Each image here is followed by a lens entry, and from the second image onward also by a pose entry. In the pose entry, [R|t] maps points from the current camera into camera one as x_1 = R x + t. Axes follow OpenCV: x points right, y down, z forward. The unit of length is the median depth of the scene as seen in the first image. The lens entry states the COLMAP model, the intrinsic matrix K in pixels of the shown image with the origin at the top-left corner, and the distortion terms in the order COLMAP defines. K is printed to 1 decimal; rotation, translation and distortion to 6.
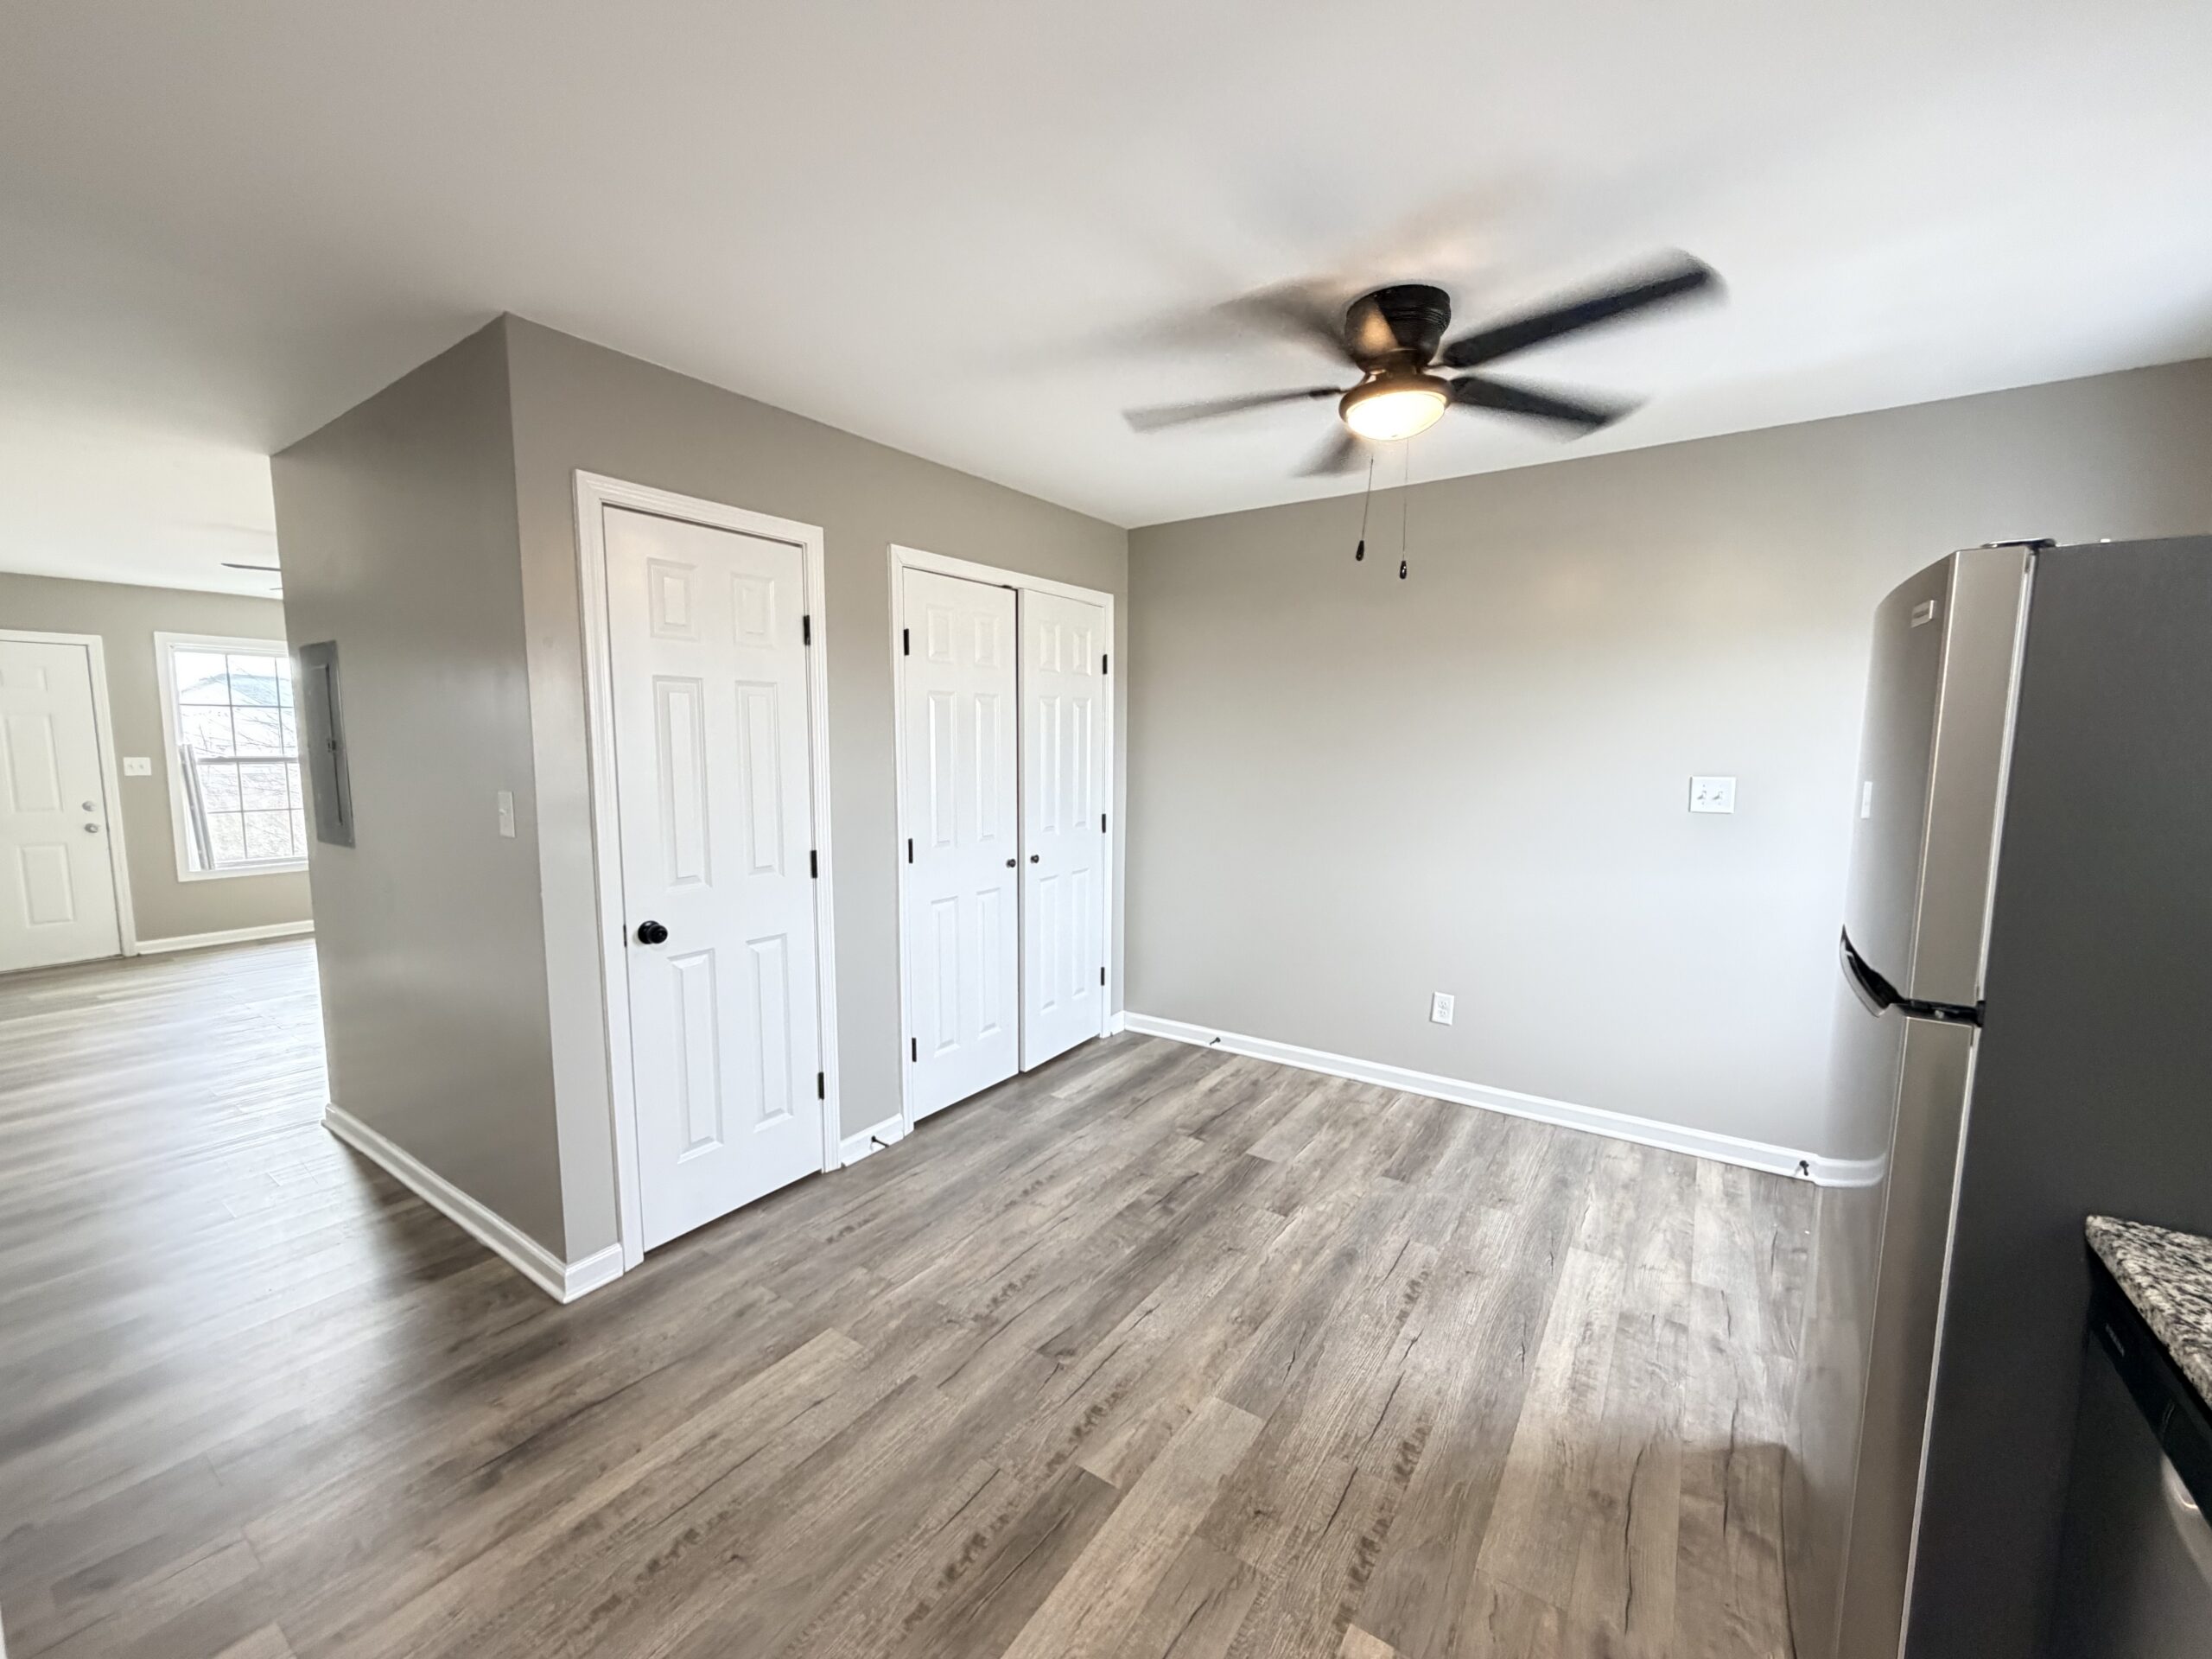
lens RADIAL K [[885.8, 0, 1106.0], [0, 885.8, 829.5], [0, 0, 1]] dist [0.014742, 0.000015]
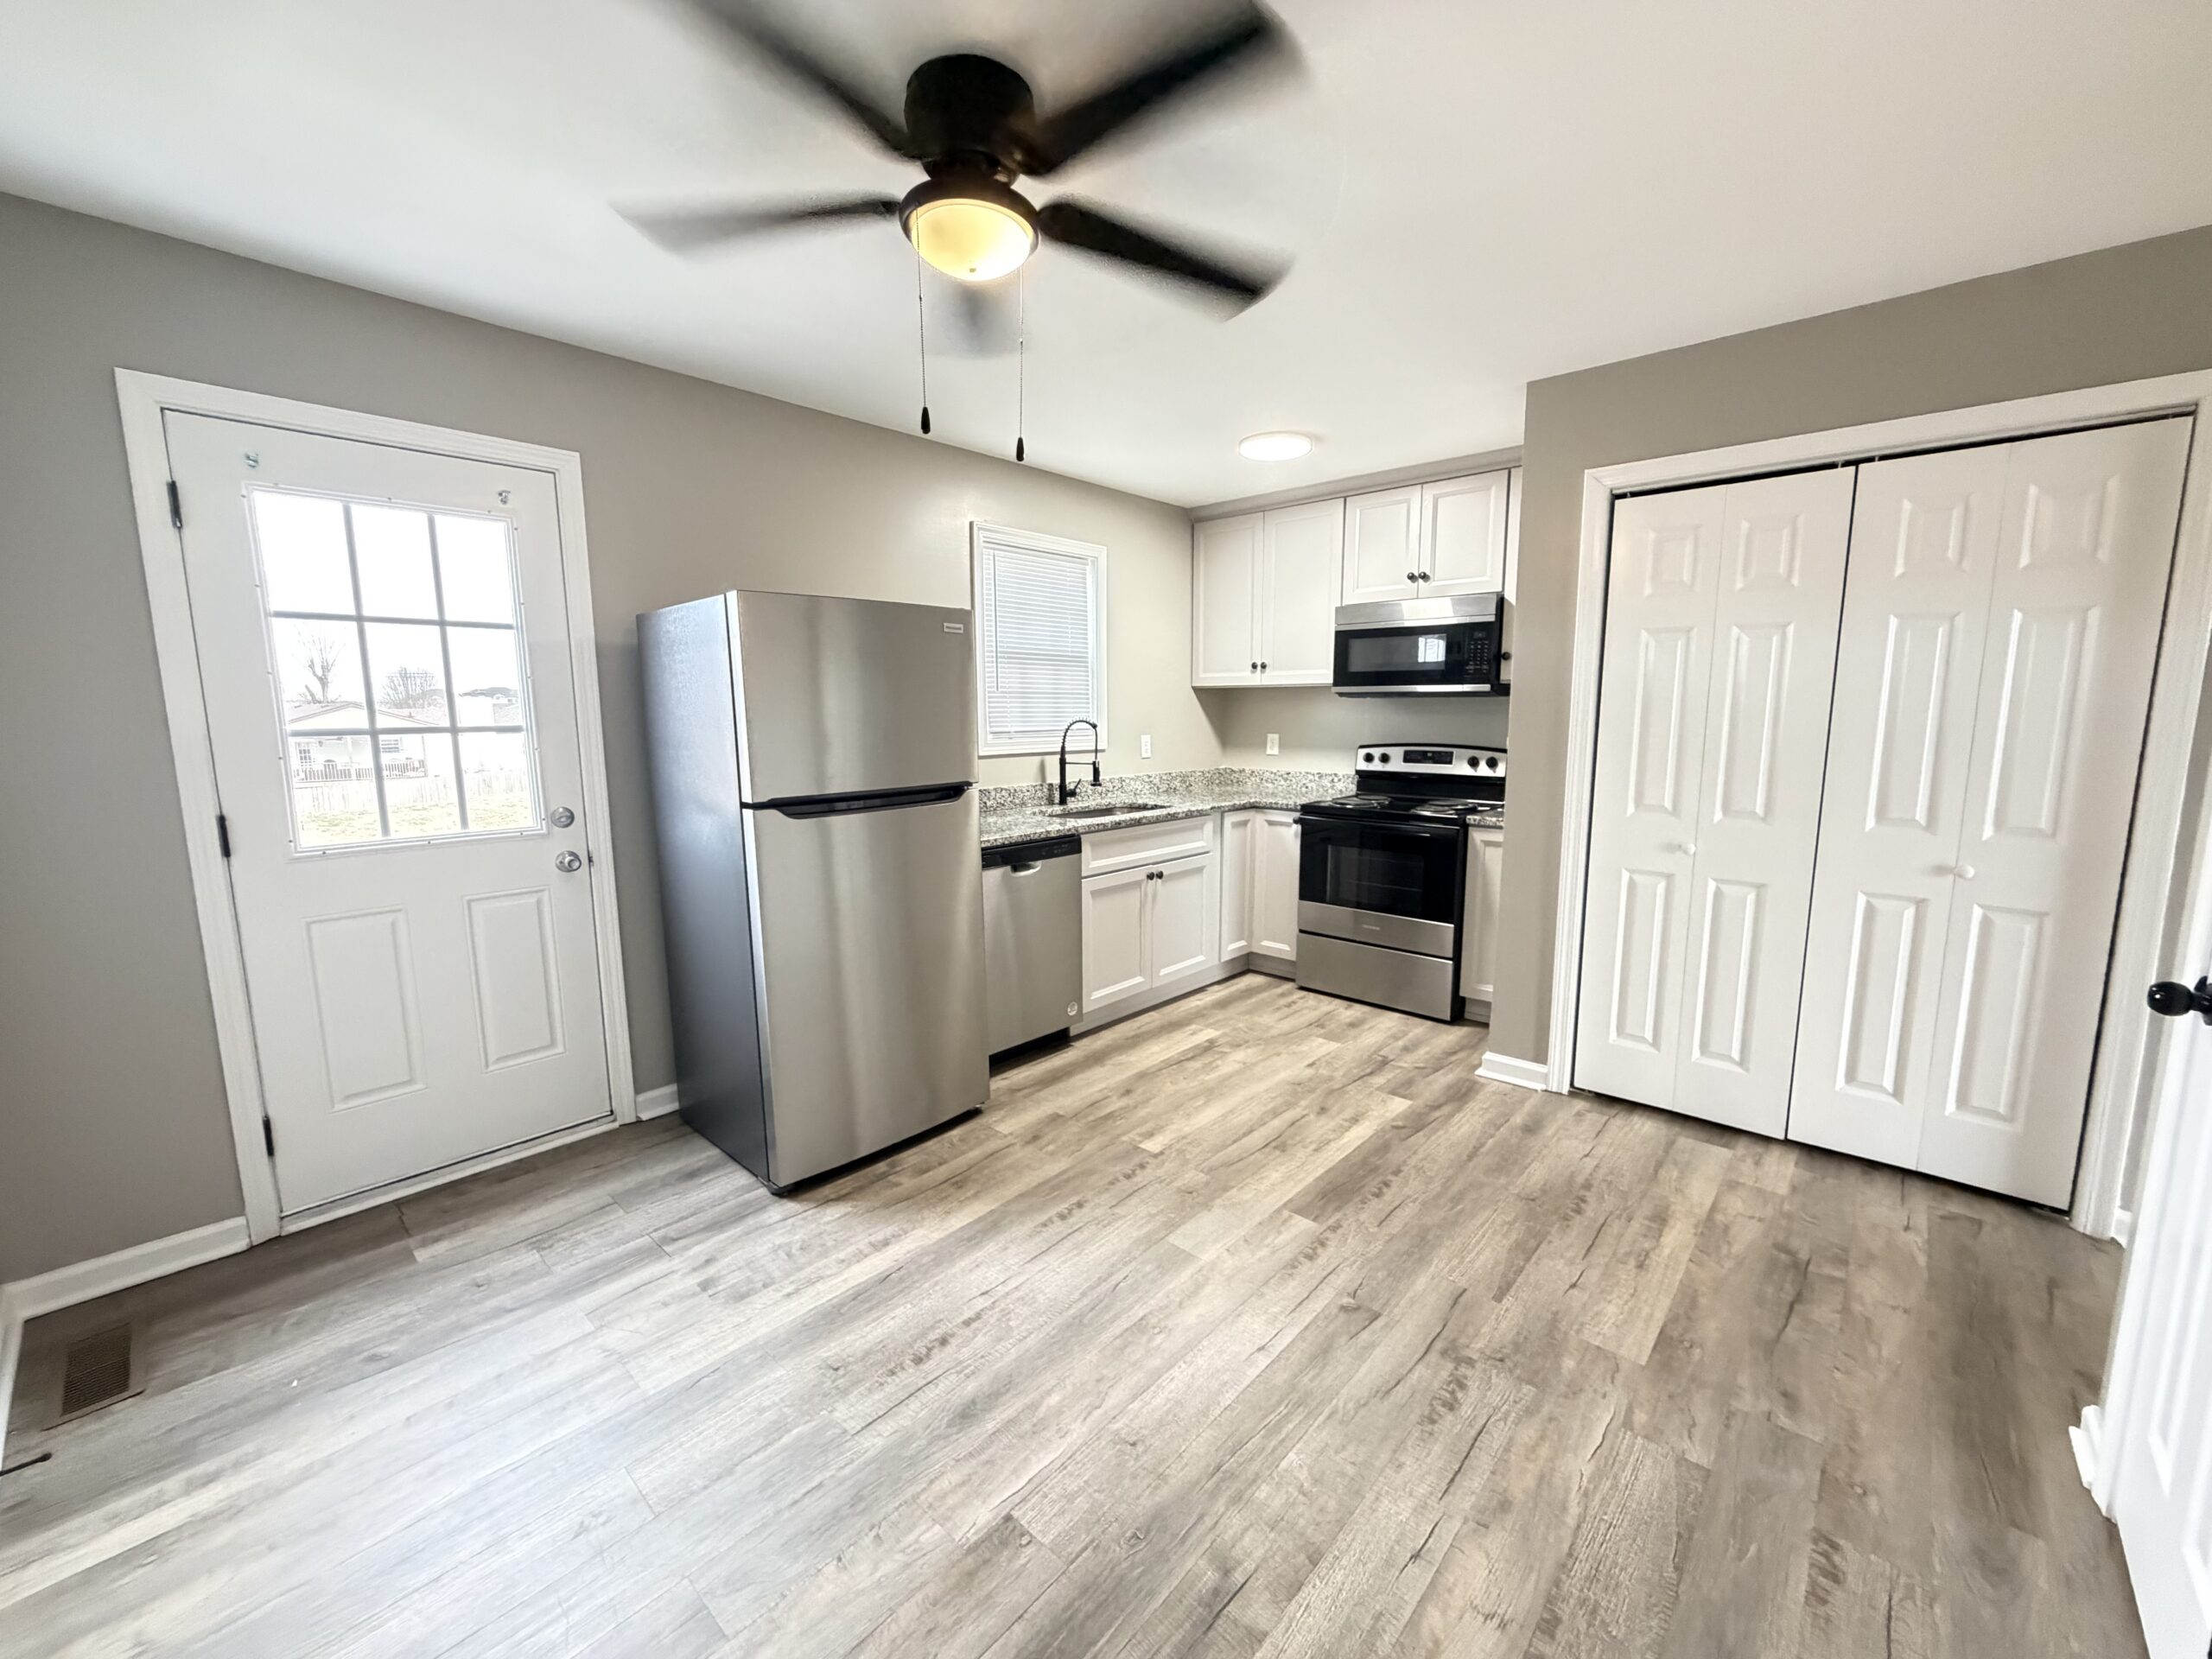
lens RADIAL K [[885.8, 0, 1106.0], [0, 885.8, 829.5], [0, 0, 1]] dist [0.014742, 0.000015]
pose [[-0.990704, -0.017413, 0.134913, 0.095163], [0.015565, 0.970750, 0.239587, -0.151919], [-0.135139, 0.239460, -0.961455, 1.839695]]
